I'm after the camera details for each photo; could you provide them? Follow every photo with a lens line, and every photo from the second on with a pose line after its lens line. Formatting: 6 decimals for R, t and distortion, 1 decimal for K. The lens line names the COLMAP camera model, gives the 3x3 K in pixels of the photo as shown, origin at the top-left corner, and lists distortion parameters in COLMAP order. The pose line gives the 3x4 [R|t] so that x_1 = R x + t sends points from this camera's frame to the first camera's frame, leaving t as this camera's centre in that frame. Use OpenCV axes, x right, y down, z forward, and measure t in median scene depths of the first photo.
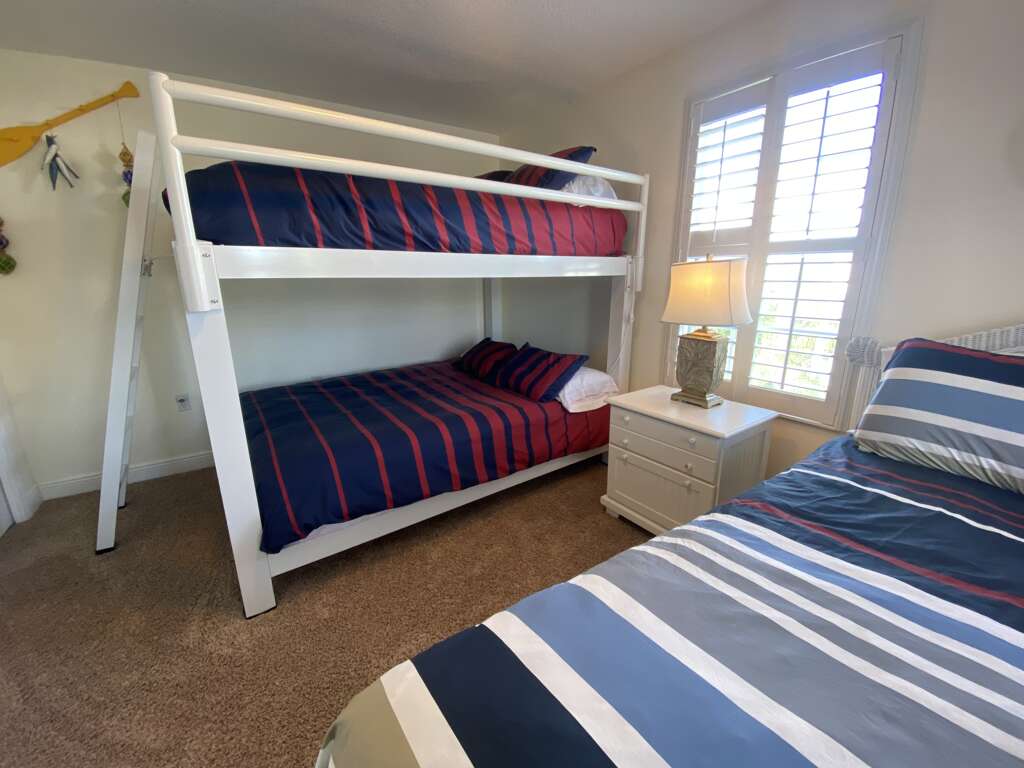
lens RADIAL K [[411.0, 0, 507.3], [0, 411.0, 388.6], [0, 0, 1]] dist [0.037166, -0.029663]
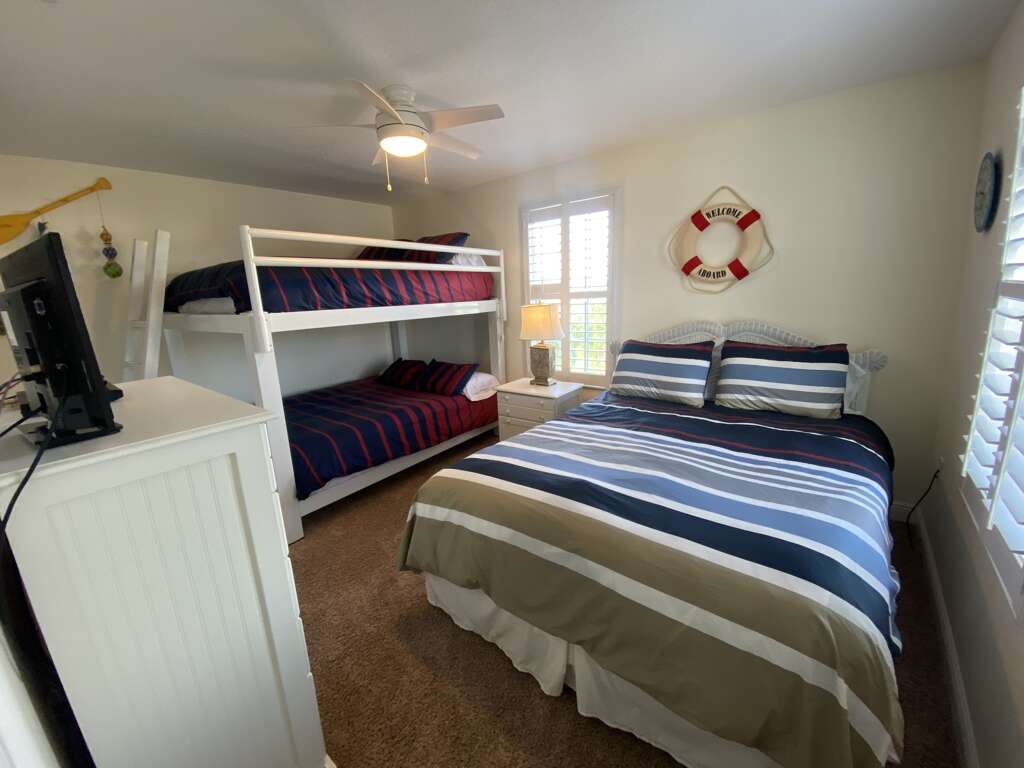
lens RADIAL K [[411.0, 0, 507.3], [0, 411.0, 388.6], [0, 0, 1]] dist [0.037166, -0.029663]
pose [[0.953439, -0.099096, 0.284841, -0.177771], [0.111983, 0.993279, -0.029276, 0.083505], [-0.280025, 0.059810, 0.958128, -0.593522]]
